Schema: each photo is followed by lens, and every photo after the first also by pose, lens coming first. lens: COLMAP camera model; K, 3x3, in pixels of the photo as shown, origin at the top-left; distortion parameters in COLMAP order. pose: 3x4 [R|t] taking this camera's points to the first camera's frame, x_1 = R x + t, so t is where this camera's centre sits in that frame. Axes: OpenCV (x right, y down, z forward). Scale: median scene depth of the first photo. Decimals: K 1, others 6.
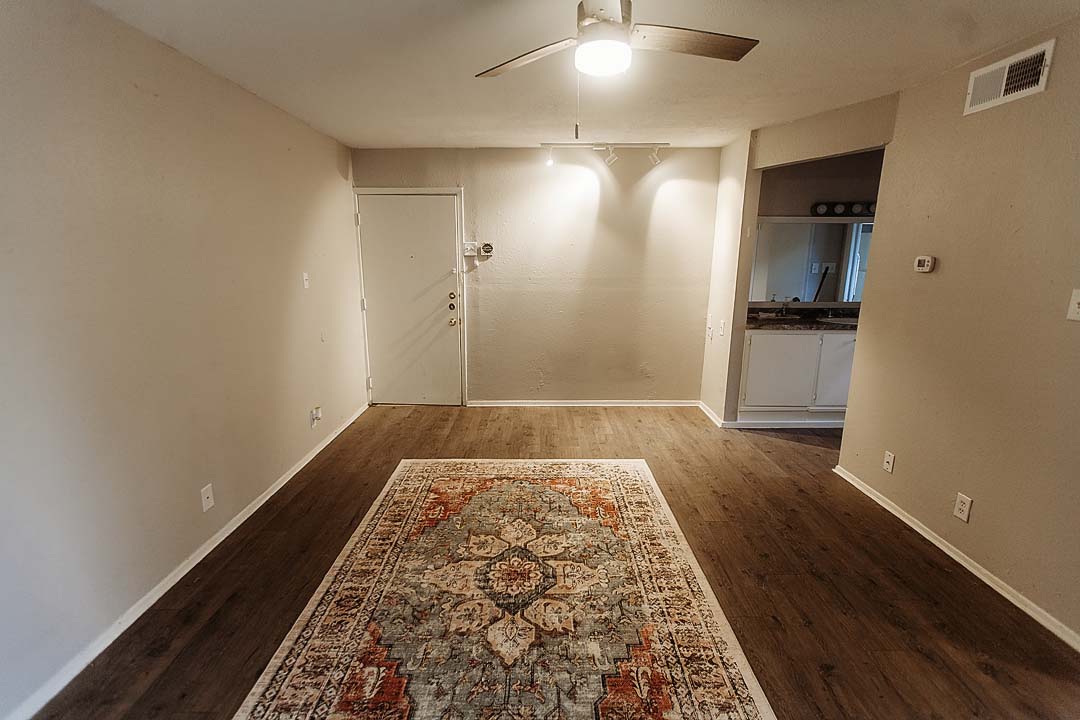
lens RADIAL K [[491.4, 0, 541.6], [0, 491.4, 360.5], [0, 0, 1]] dist [0.007981, -0.001901]
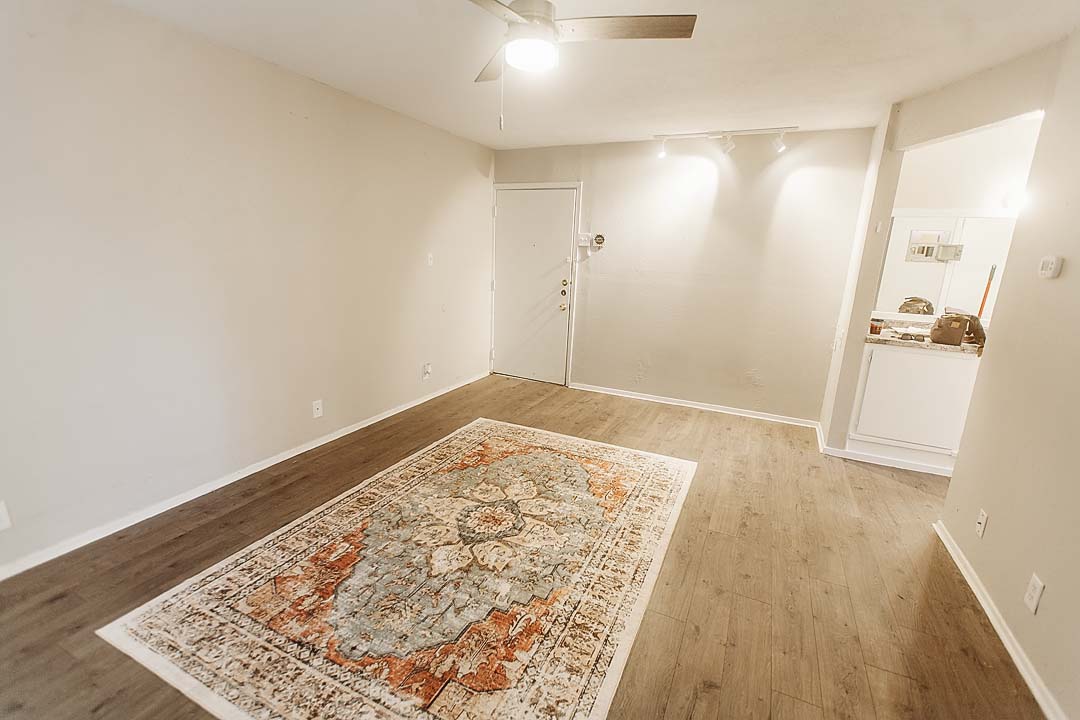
lens RADIAL K [[491.4, 0, 537.9], [0, 491.4, 358.4], [0, 0, 1]] dist [0.007981, -0.001901]
pose [[0.900149, 0.128025, -0.416342, 0.366510], [-0.129212, 0.991290, 0.025458, 0.020179], [0.415975, 0.030881, 0.908851, 0.002523]]
